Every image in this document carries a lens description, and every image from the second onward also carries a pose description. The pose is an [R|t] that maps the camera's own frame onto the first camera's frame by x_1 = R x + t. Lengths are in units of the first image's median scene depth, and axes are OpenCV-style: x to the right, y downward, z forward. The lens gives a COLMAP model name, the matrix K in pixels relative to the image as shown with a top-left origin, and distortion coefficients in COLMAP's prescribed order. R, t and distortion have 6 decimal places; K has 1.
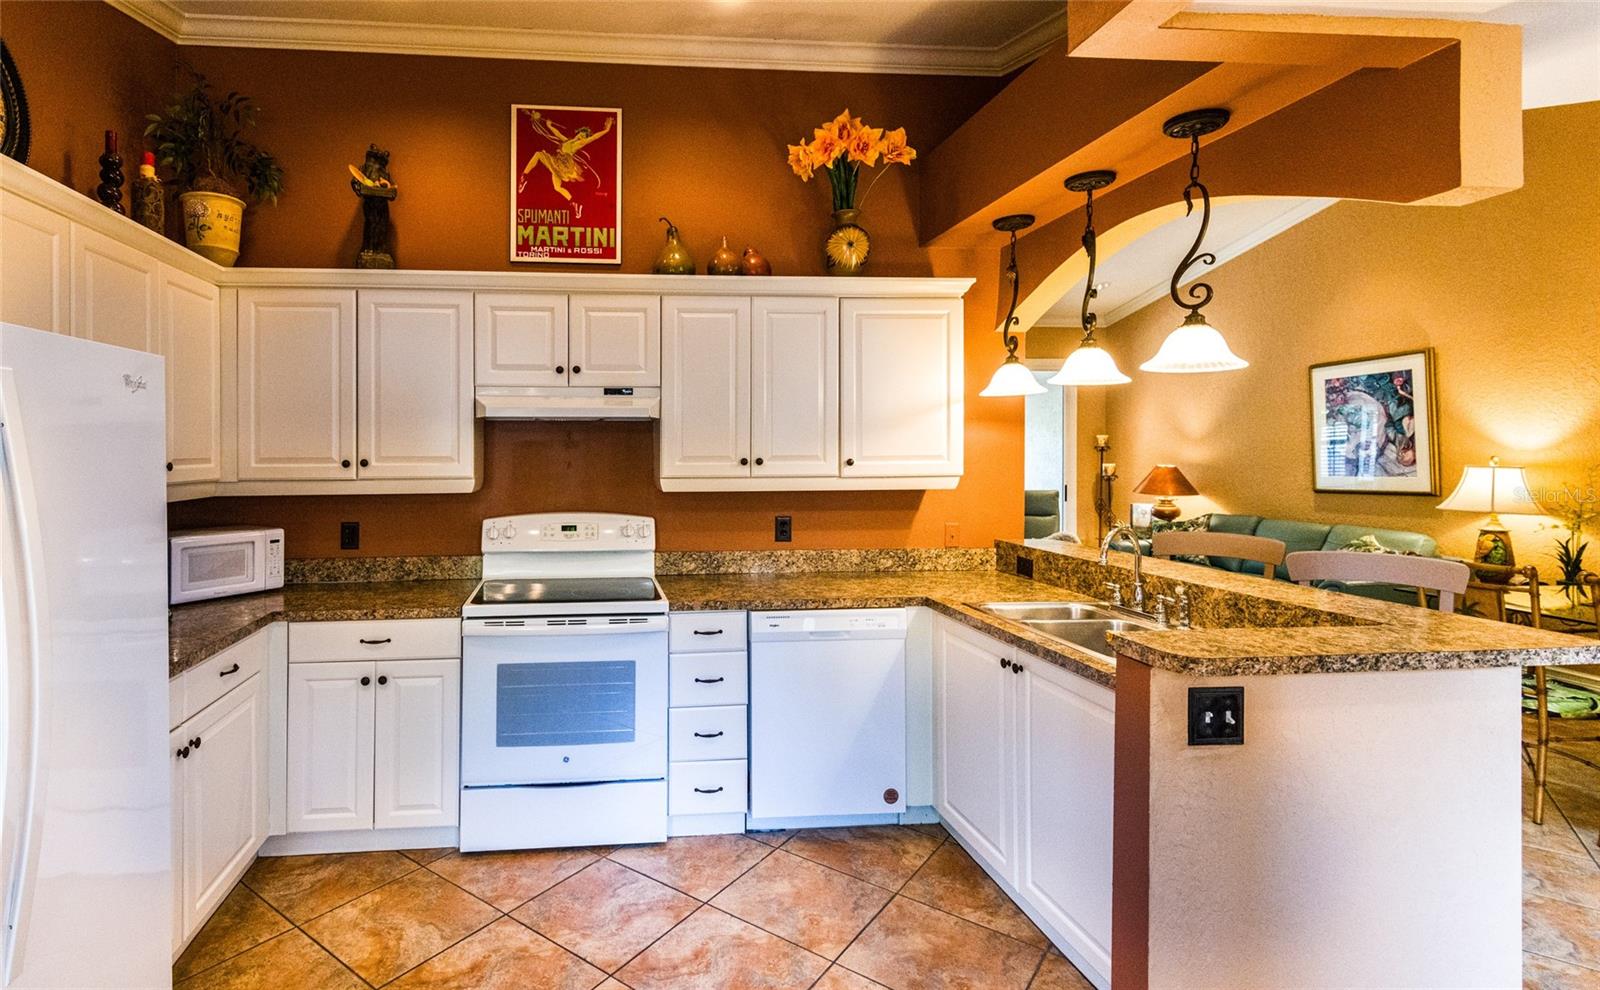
lens RADIAL K [[774.3, 0, 650.7], [0, 774.3, 467.7], [0, 0, 1]] dist [0.018641, -0.001625]
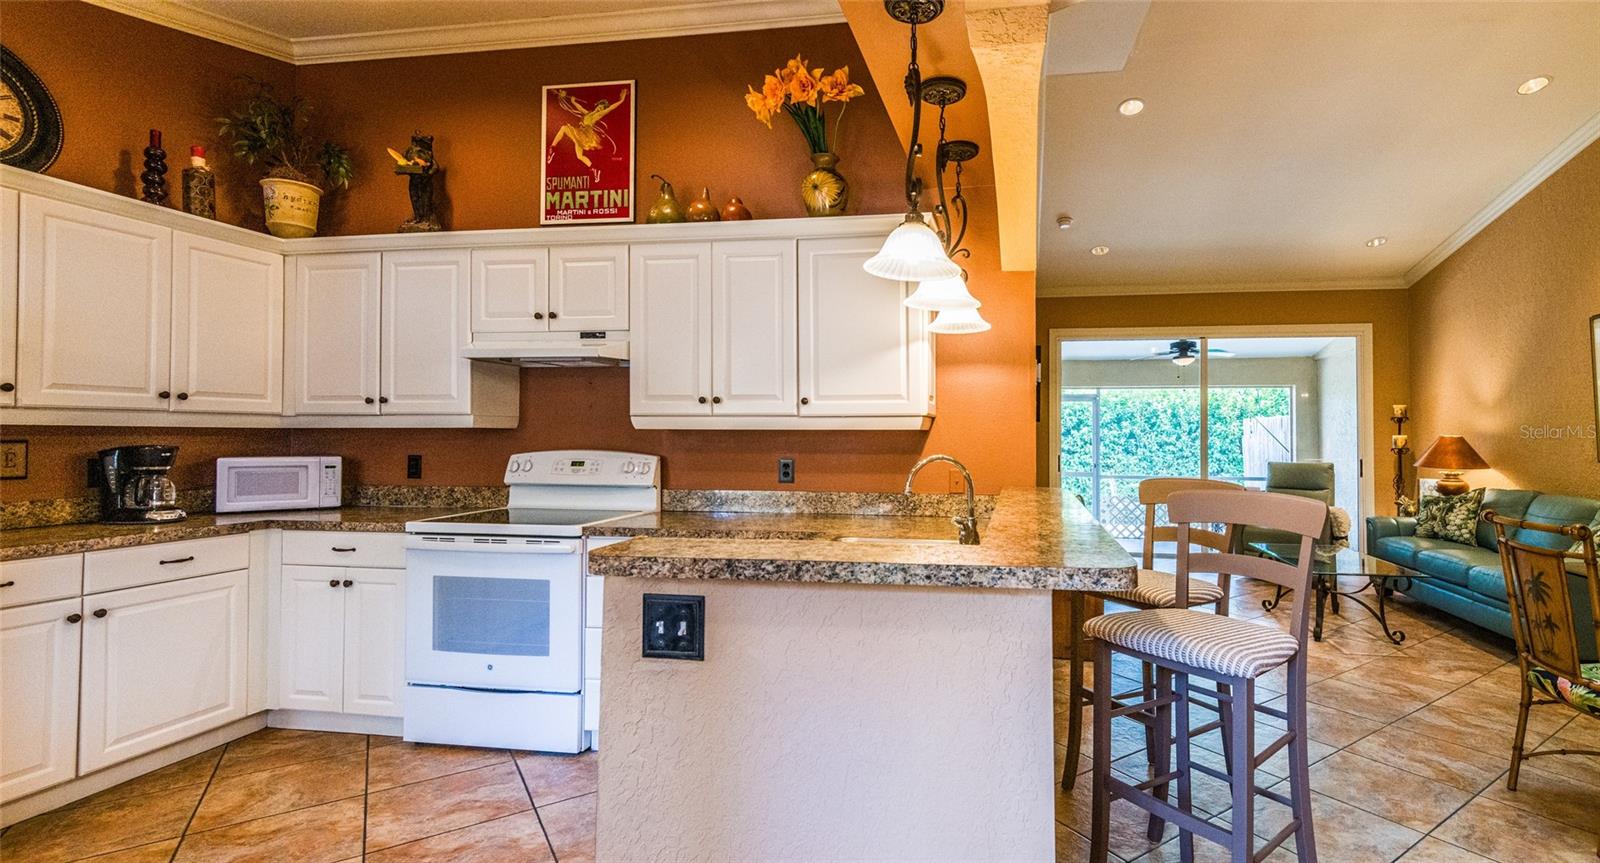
lens RADIAL K [[715.9, 0, 925.7], [0, 715.9, 438.9], [0, 0, 1]] dist [0.010245, -0.000225]
pose [[0.971873, 0.007712, -0.235381, 0.627455], [-0.012756, 0.999720, -0.019915, 0.058661], [0.235162, 0.022357, 0.971699, 0.133860]]
